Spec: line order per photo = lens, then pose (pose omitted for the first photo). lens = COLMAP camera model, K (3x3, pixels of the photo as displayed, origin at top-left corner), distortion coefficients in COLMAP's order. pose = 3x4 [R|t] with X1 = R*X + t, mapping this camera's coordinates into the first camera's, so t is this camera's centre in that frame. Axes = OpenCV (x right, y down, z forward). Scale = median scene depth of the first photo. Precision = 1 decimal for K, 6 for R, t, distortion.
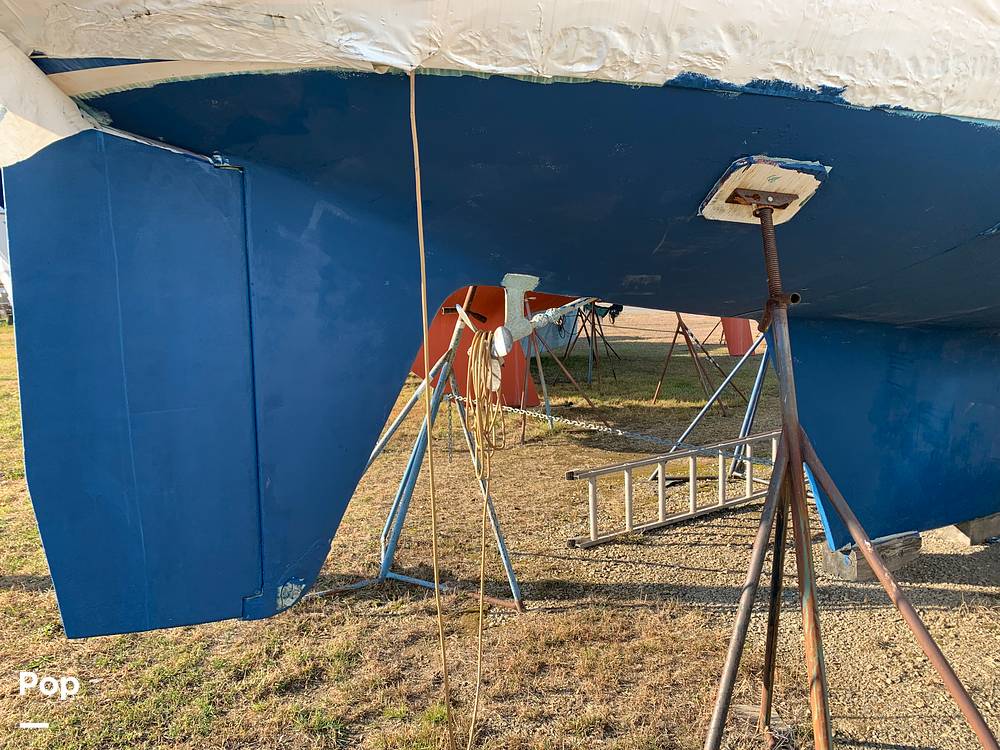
lens RADIAL K [[759.0, 0, 469.3], [0, 759.0, 369.9], [0, 0, 1]] dist [0.000983, -0.006001]
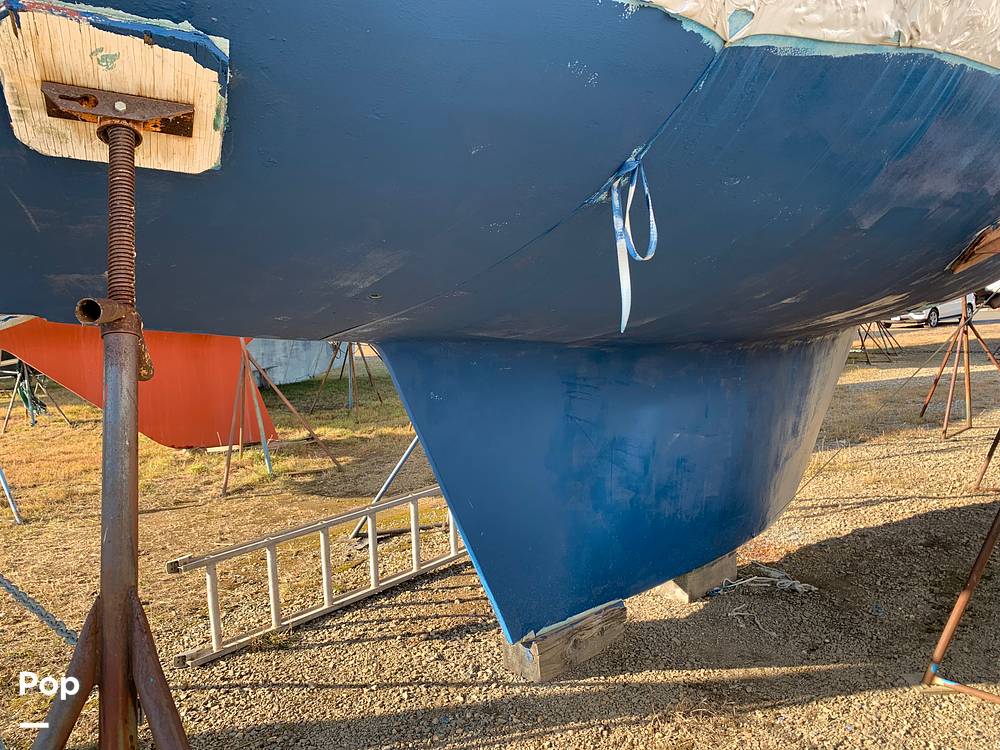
lens RADIAL K [[759.0, 0, 469.3], [0, 759.0, 369.9], [0, 0, 1]] dist [0.000983, -0.006001]
pose [[0.972269, -0.037858, 0.230780, 0.245148], [0.043371, 0.998881, -0.018864, -0.018812], [-0.229807, 0.028350, 0.972823, 0.238728]]
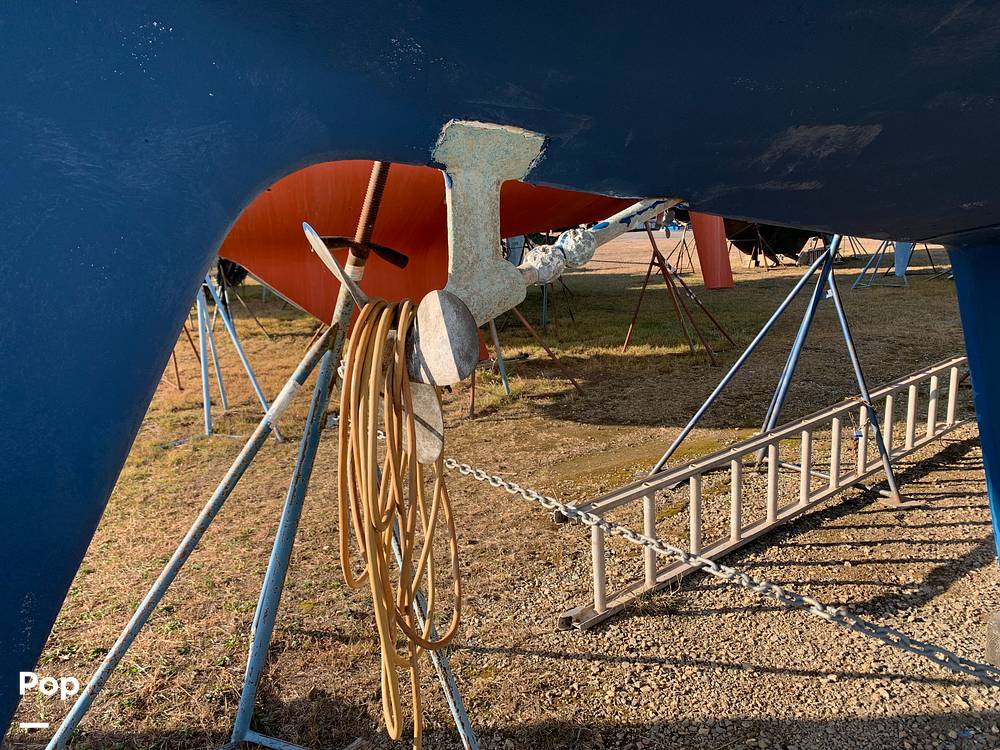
lens RADIAL K [[759.0, 0, 469.3], [0, 759.0, 369.9], [0, 0, 1]] dist [0.000983, -0.006001]
pose [[0.996179, -0.040969, 0.077124, 0.017866], [0.034203, 0.995612, 0.087100, -0.030728], [-0.080354, -0.084129, 0.993210, 0.415018]]
